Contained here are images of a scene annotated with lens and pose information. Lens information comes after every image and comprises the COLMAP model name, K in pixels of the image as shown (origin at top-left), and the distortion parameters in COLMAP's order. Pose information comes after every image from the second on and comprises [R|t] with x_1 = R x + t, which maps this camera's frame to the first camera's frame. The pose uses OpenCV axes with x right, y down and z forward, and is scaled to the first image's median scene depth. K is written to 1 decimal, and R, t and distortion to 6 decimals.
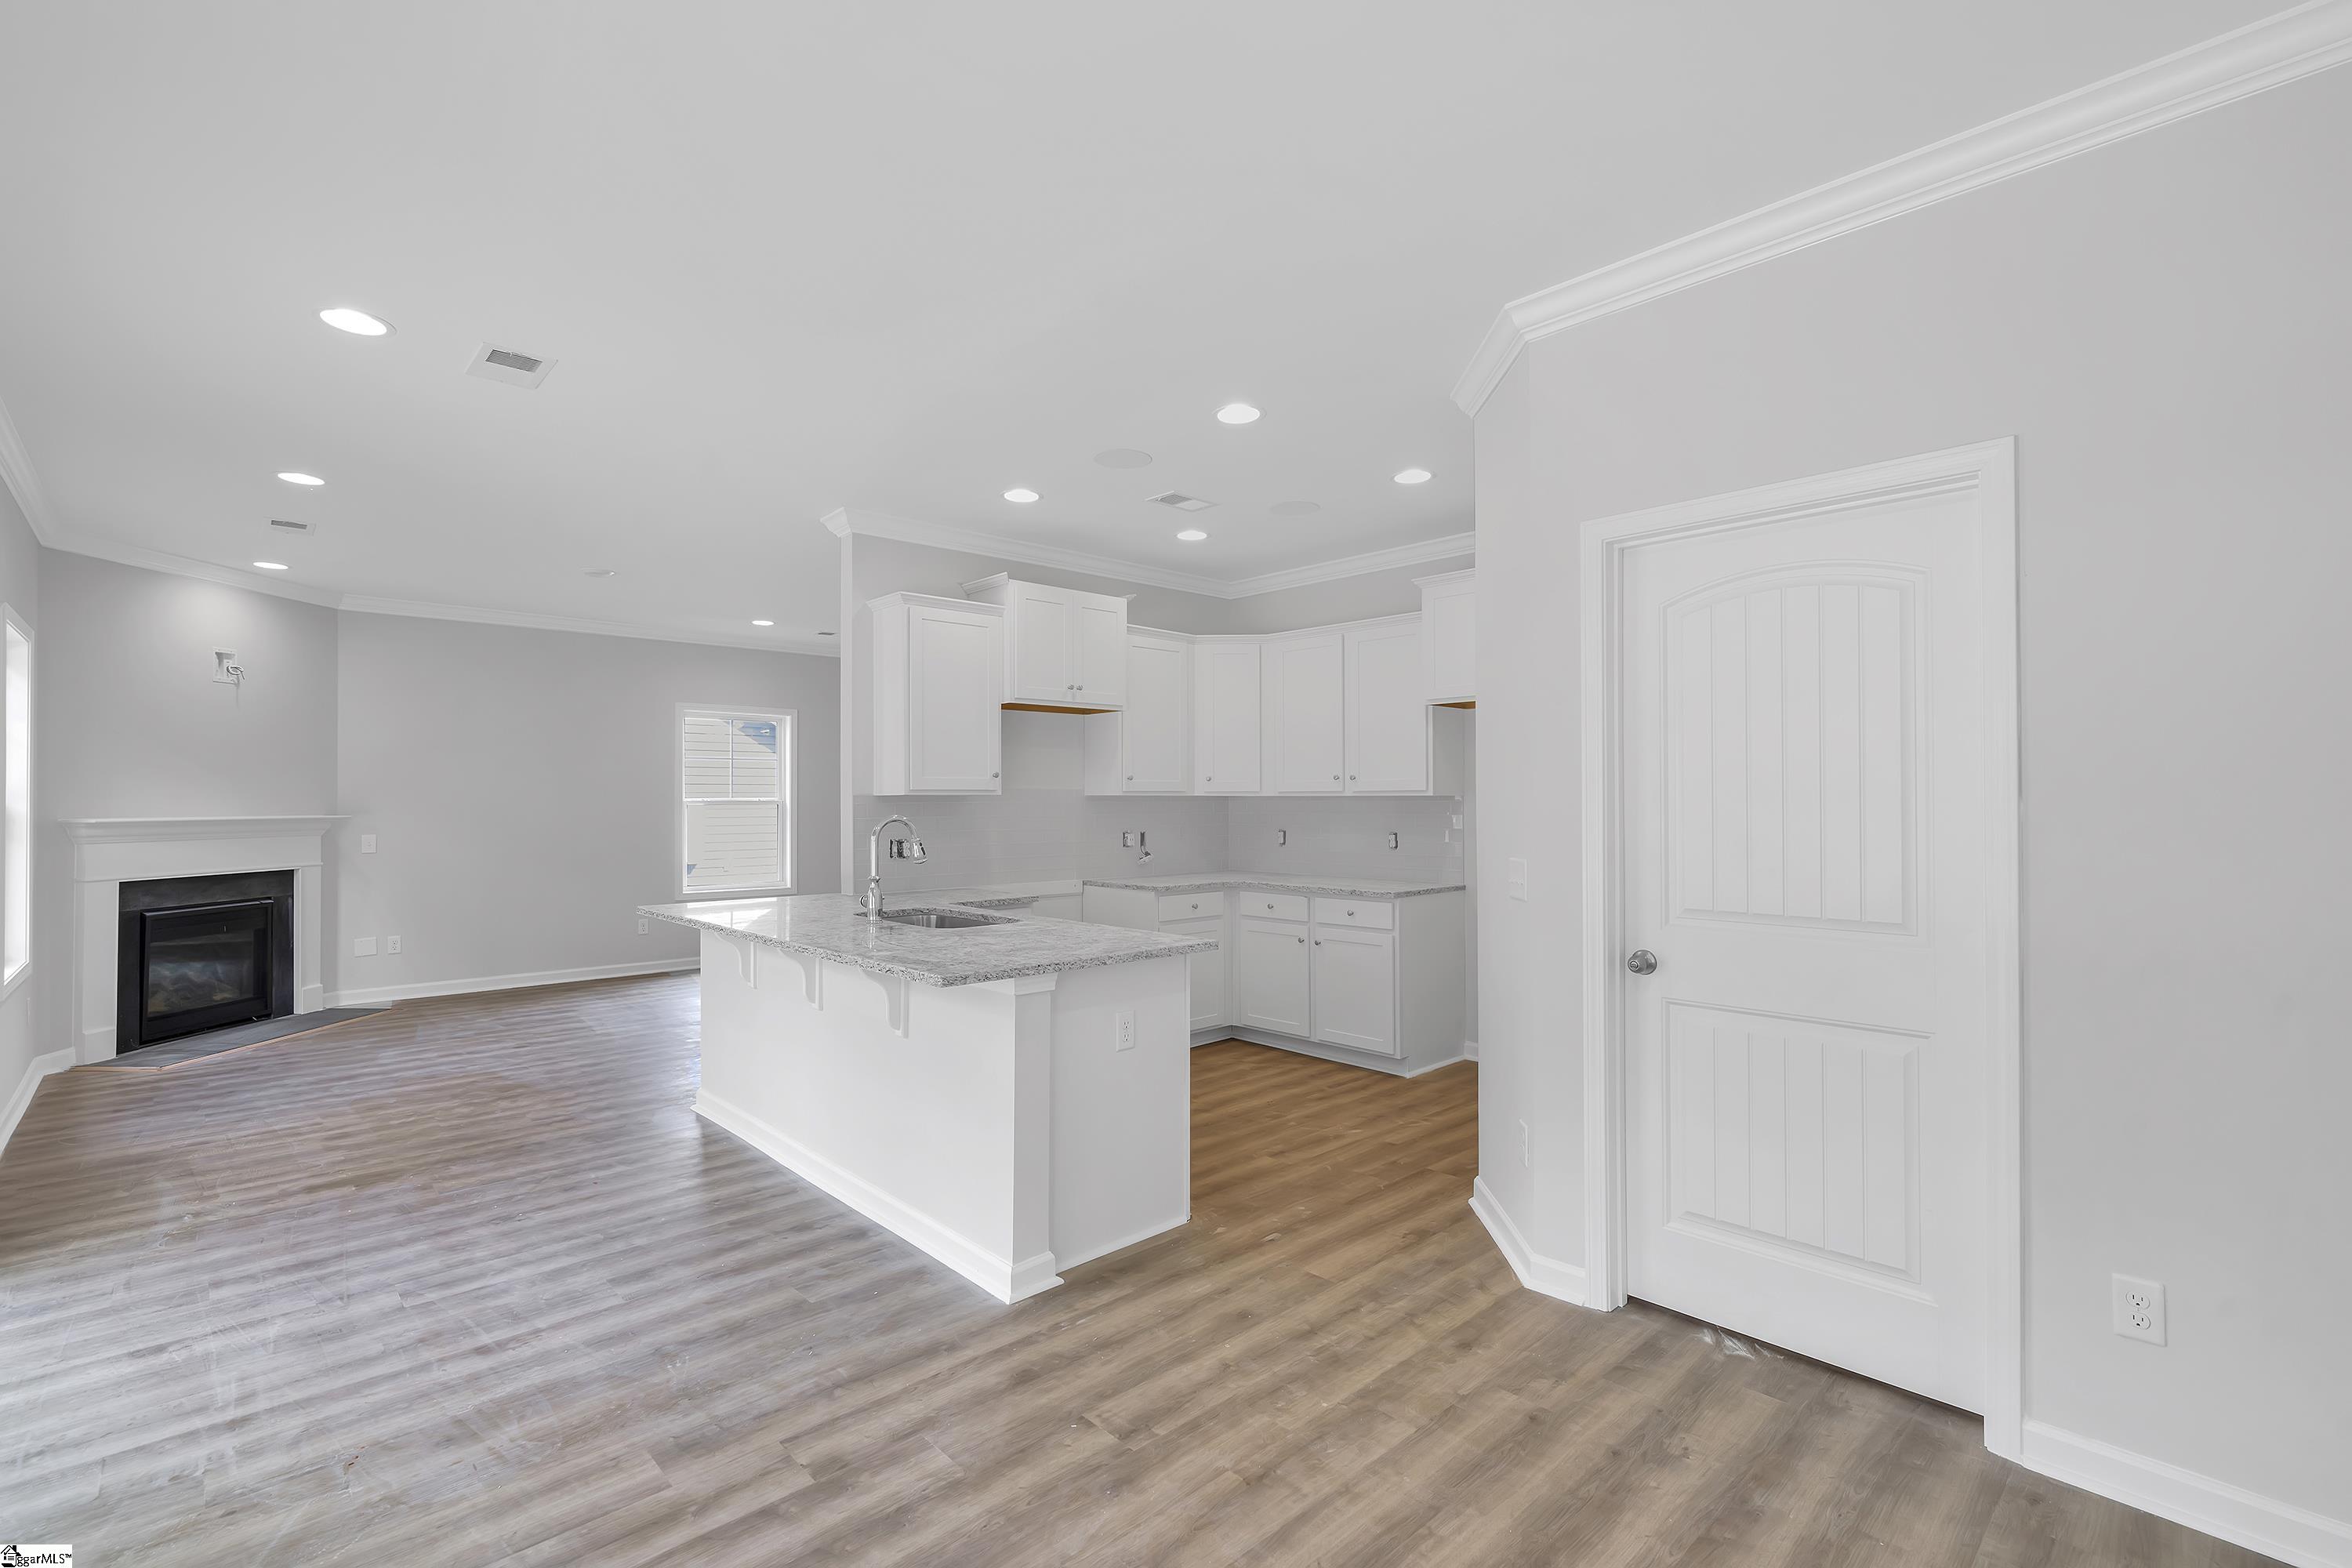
lens RADIAL K [[1055.3, 0, 1174.8], [0, 1055.3, 789.5], [0, 0, 1]] dist [-0.005932, 0.002463]
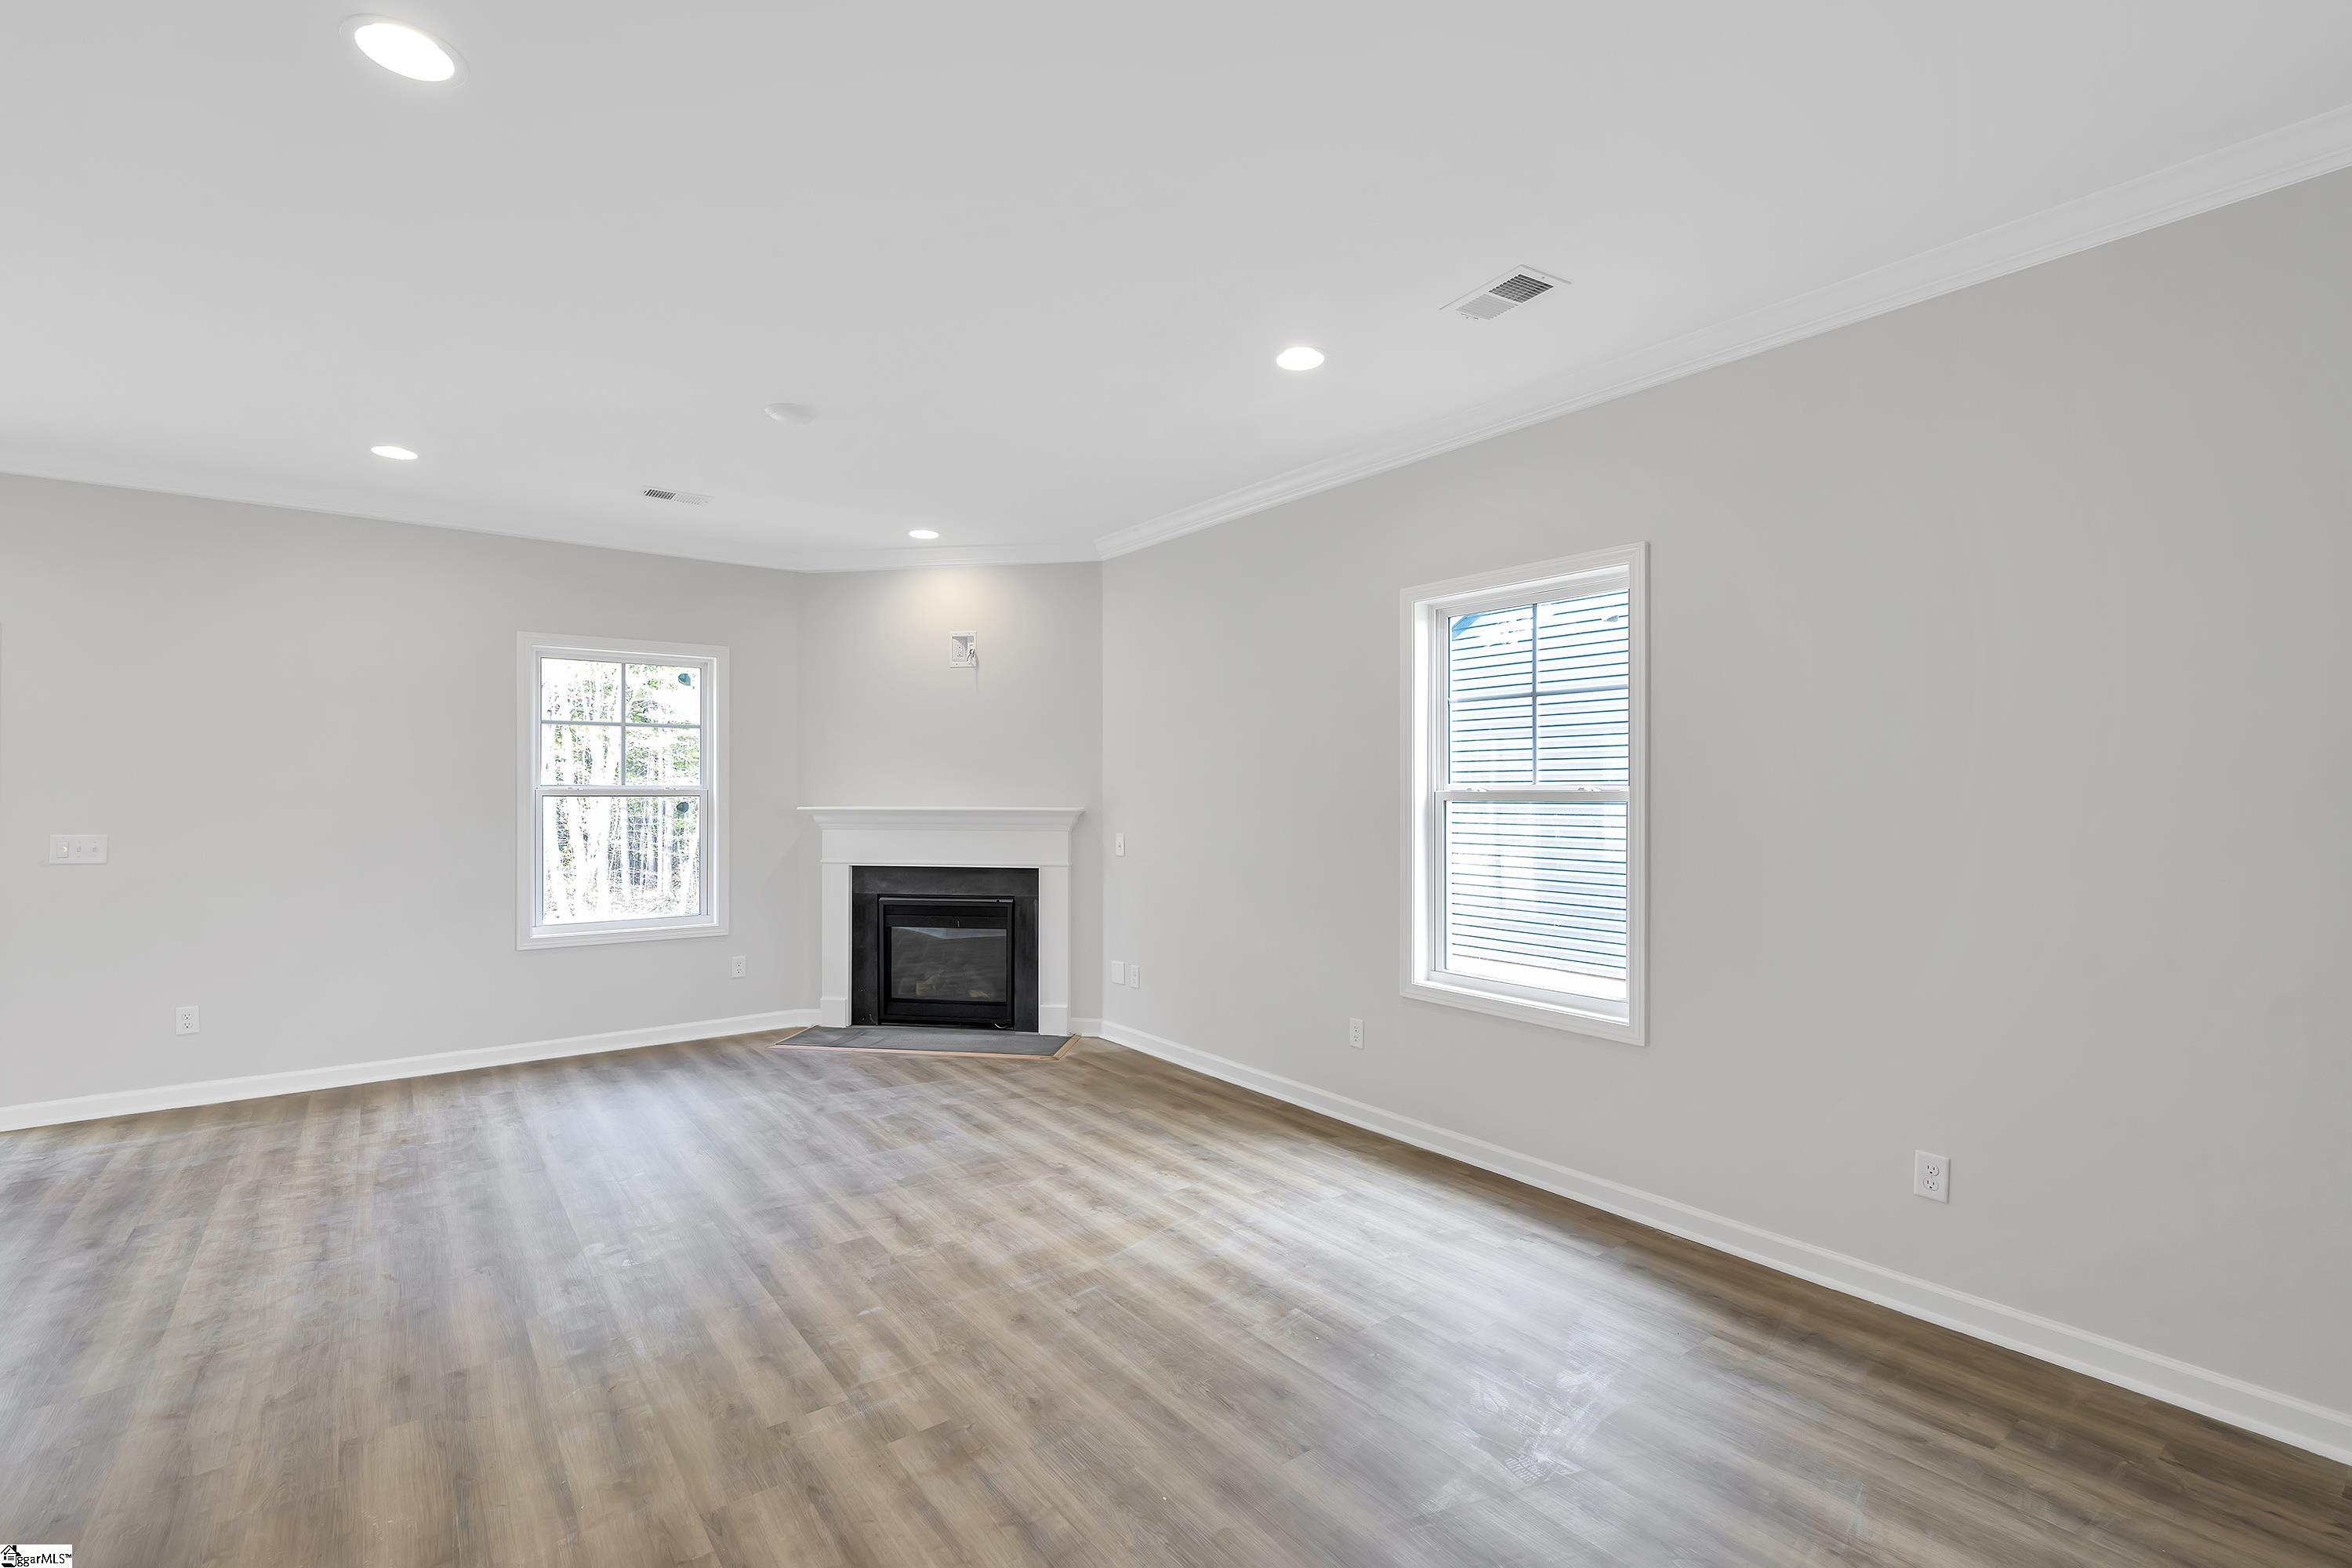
lens RADIAL K [[1055.3, 0, 1183.5], [0, 1055.3, 788.9], [0, 0, 1]] dist [-0.005932, 0.002463]
pose [[-0.102926, 0.001177, -0.994688, 0.046244], [0.009577, 0.999954, 0.000192, 0.016024], [0.994643, -0.009506, -0.102933, 1.837319]]
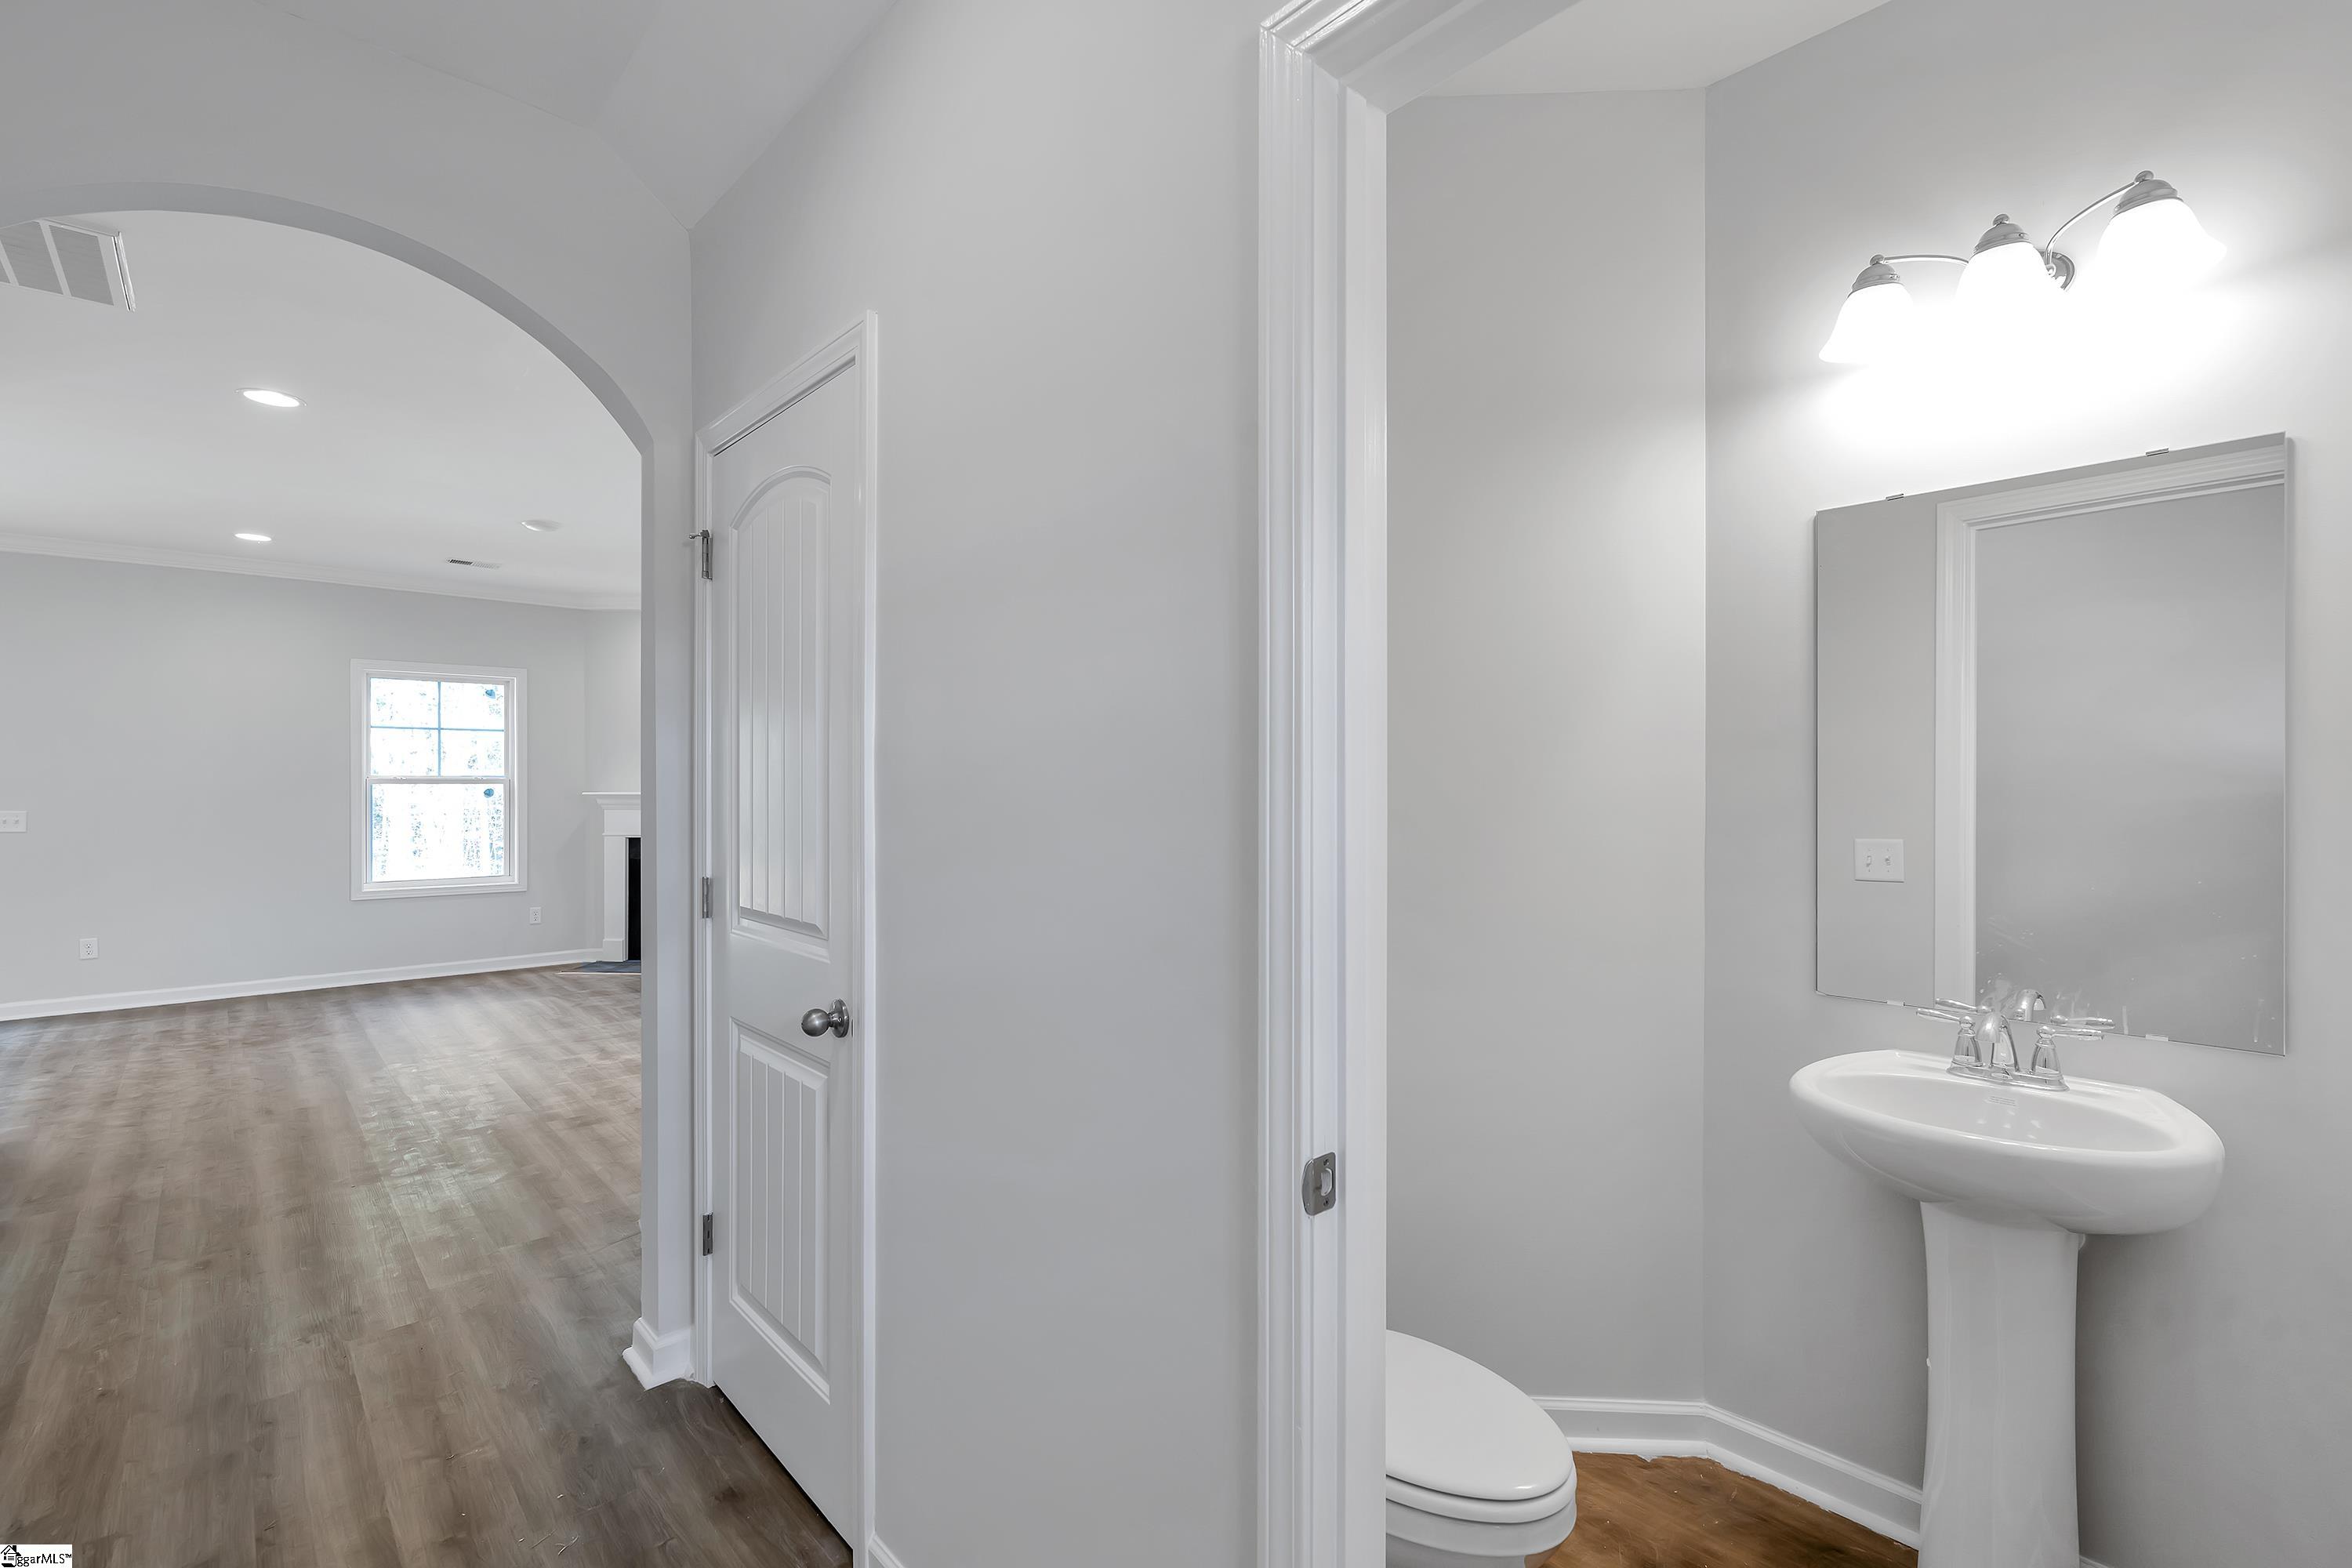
lens RADIAL K [[1055.3, 0, 1182.2], [0, 1055.3, 783.3], [0, 0, 1]] dist [-0.005932, 0.002463]
pose [[-0.011886, 0.003223, -0.999924, 0.502519], [0.009824, 0.999947, 0.003106, 0.024417], [0.999881, -0.009786, -0.011917, 2.230212]]
